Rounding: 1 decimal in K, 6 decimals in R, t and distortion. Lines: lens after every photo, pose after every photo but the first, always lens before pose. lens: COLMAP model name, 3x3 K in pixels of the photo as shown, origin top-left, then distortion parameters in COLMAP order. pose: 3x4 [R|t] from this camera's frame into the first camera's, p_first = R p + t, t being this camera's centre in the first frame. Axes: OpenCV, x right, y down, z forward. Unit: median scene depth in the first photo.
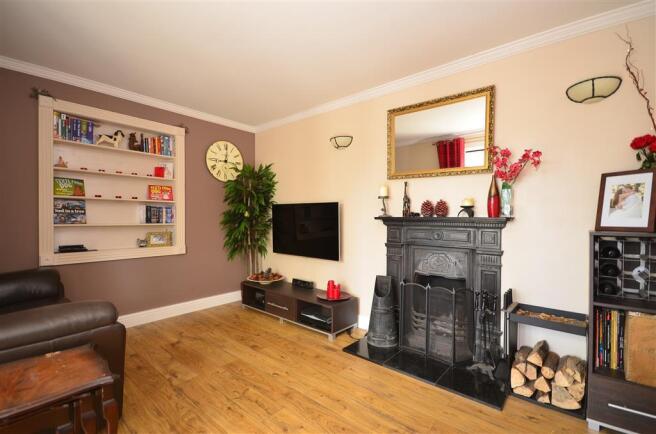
lens RADIAL K [[296.4, 0, 328.6], [0, 296.4, 218.1], [0, 0, 1]] dist [0.003440, -0.000636]
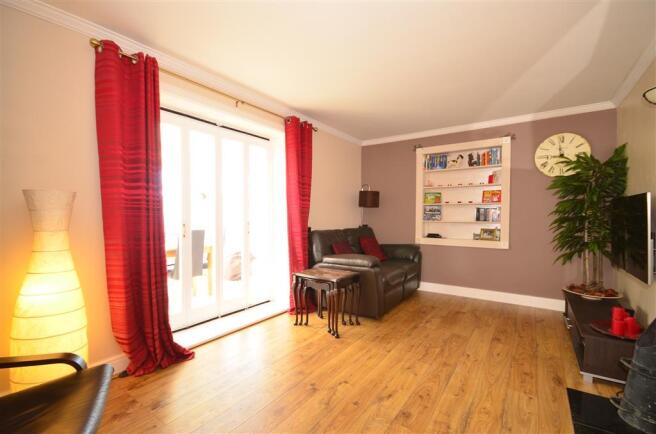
lens RADIAL K [[294.8, 0, 328.5], [0, 294.8, 217.7], [0, 0, 1]] dist [-0.000987, -0.000659]
pose [[0.076861, 0.002030, -0.997040, 0.663719], [-0.006066, 0.999980, 0.001569, 0.004477], [0.997023, 0.005928, 0.076872, 0.286703]]
